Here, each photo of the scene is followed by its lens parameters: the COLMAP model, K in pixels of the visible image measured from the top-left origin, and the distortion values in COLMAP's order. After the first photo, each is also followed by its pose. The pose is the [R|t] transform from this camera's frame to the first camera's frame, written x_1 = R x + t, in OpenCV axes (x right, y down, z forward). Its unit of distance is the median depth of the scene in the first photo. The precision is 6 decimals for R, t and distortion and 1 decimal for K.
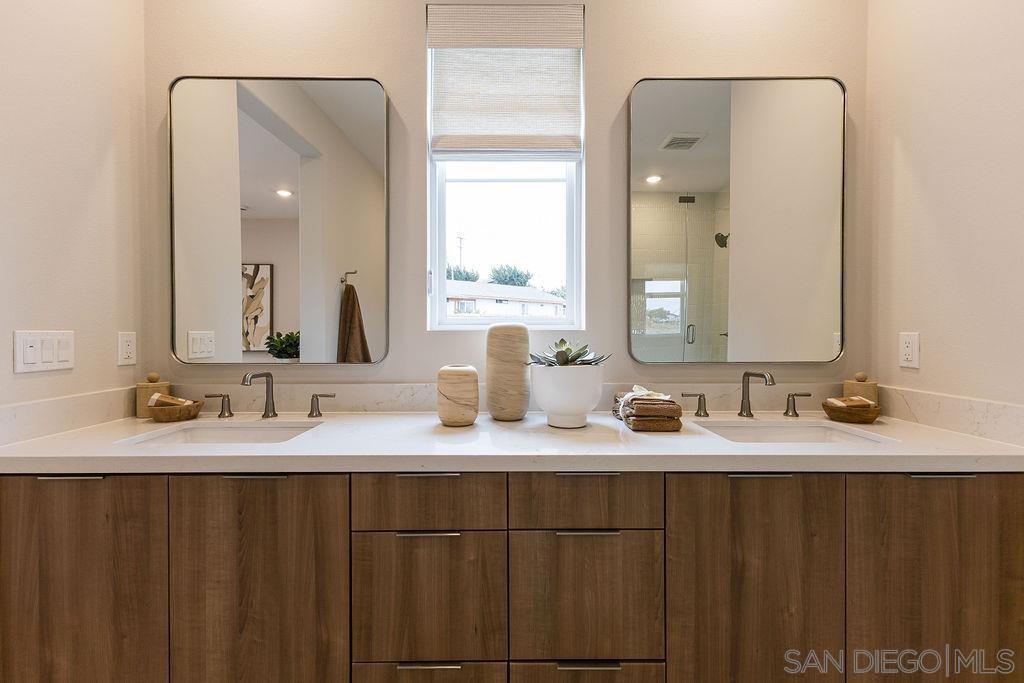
lens RADIAL K [[438.8, 0, 512.0], [0, 438.8, 341.5], [0, 0, 1]] dist [0.001294, 0.000123]
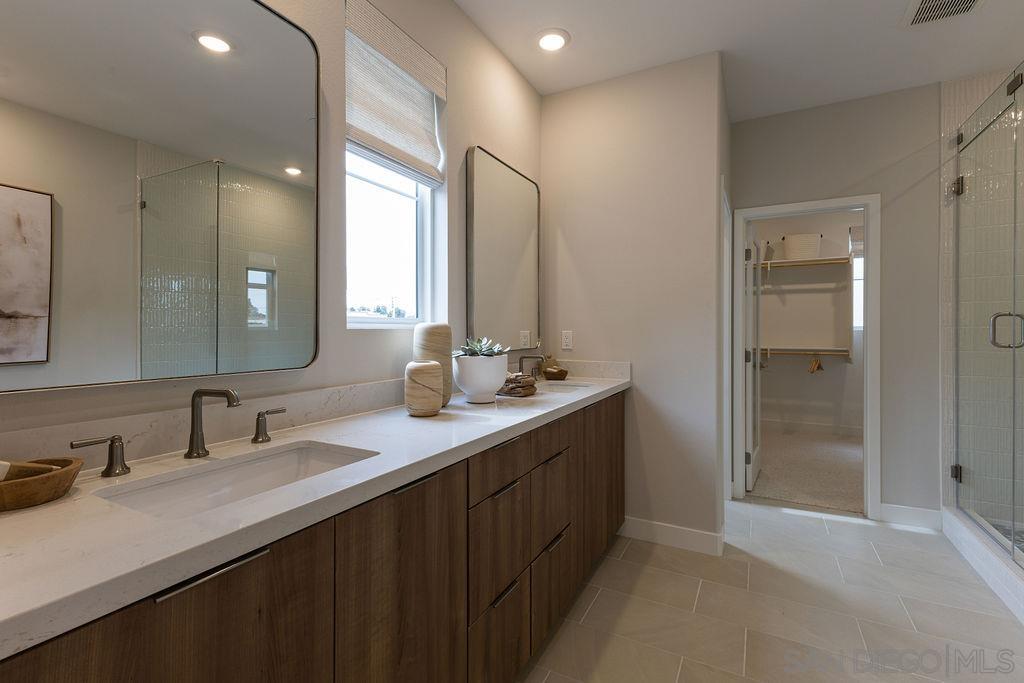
lens RADIAL K [[463.5, 0, 514.7], [0, 463.5, 332.0], [0, 0, 1]] dist [0.001330, 0.000022]
pose [[0.471875, -0.003074, 0.881660, -1.344598], [0.014795, 0.999881, -0.004432, -0.012547], [-0.881541, 0.015136, 0.471864, 0.328366]]
